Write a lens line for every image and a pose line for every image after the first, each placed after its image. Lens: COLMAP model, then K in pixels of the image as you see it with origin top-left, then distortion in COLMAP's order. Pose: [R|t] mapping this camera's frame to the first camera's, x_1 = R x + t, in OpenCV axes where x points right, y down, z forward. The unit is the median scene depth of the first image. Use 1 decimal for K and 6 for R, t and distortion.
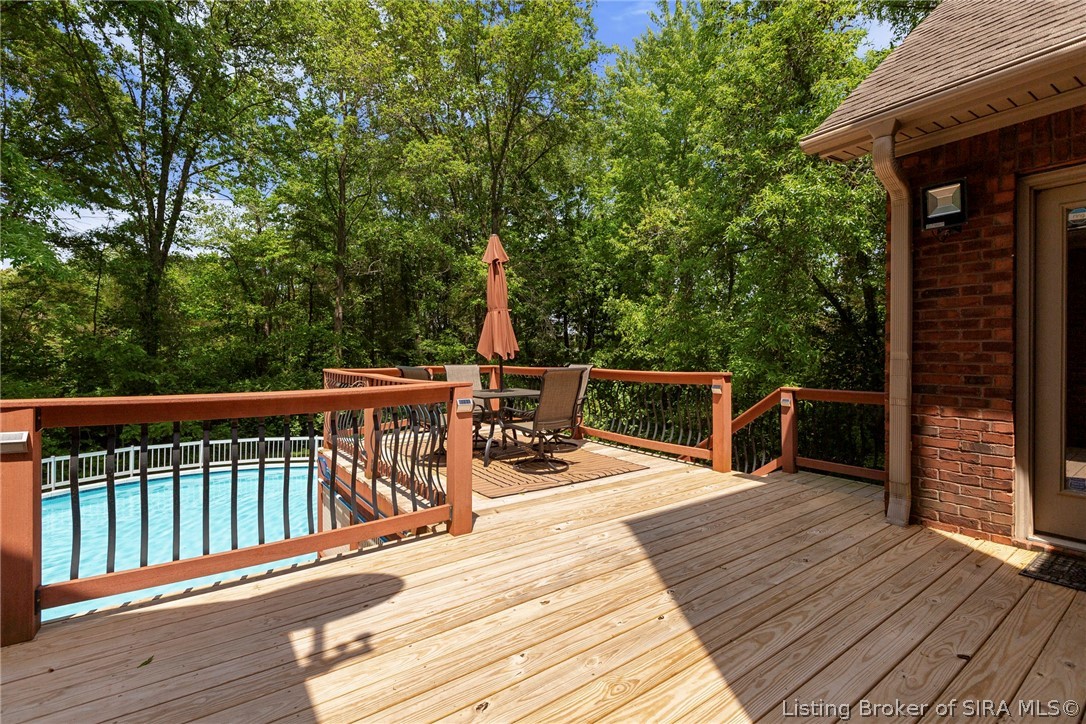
lens RADIAL K [[487.7, 0, 547.3], [0, 487.7, 354.9], [0, 0, 1]] dist [-0.000790, -0.000055]
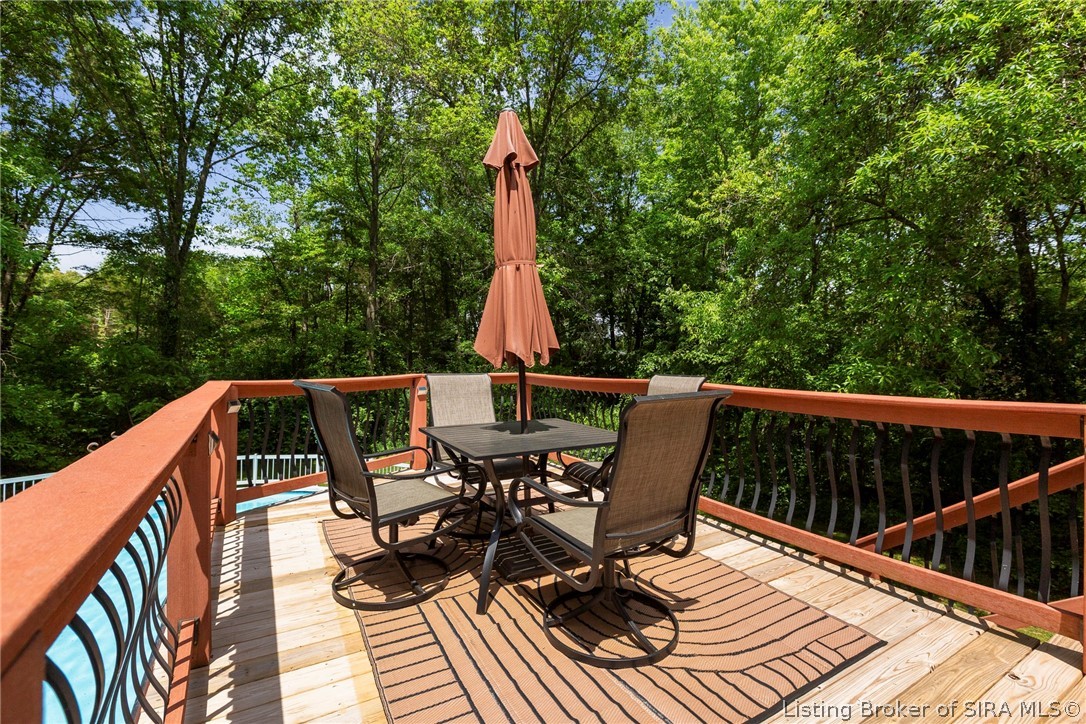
lens RADIAL K [[487.7, 0, 547.3], [0, 487.7, 354.9], [0, 0, 1]] dist [-0.000790, -0.000055]
pose [[0.996097, 0.001879, -0.088244, -0.005515], [-0.002266, 0.999988, -0.004289, 0.000127], [0.088235, 0.004472, 0.996090, 0.107380]]
